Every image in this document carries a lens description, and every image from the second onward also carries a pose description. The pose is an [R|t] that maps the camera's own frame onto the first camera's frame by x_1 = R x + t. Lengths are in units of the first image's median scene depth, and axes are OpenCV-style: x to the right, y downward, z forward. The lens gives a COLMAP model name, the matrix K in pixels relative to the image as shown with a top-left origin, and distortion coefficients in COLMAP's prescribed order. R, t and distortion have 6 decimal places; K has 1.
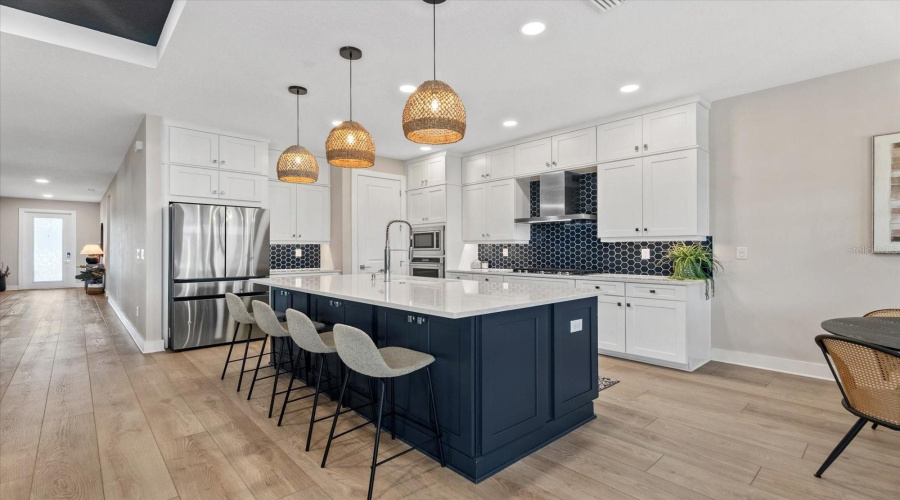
lens RADIAL K [[408.7, 0, 450.0], [0, 408.7, 250.0], [0, 0, 1]] dist [-0.000768, 0.000058]
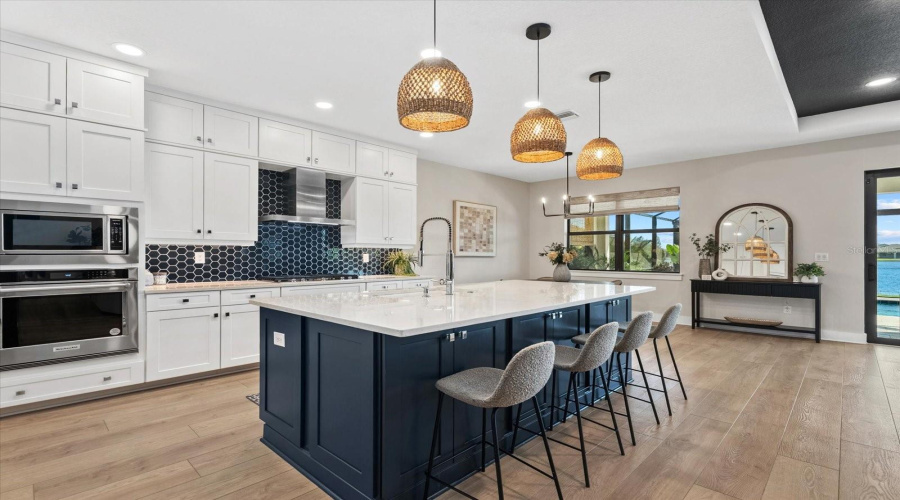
lens RADIAL K [[408.7, 0, 450.0], [0, 408.7, 250.0], [0, 0, 1]] dist [-0.000768, 0.000058]
pose [[-0.059599, 0.012422, 0.998145, -0.647648], [-0.004269, 0.999910, -0.012698, -0.000274], [-0.998213, -0.005018, -0.059541, 0.721421]]
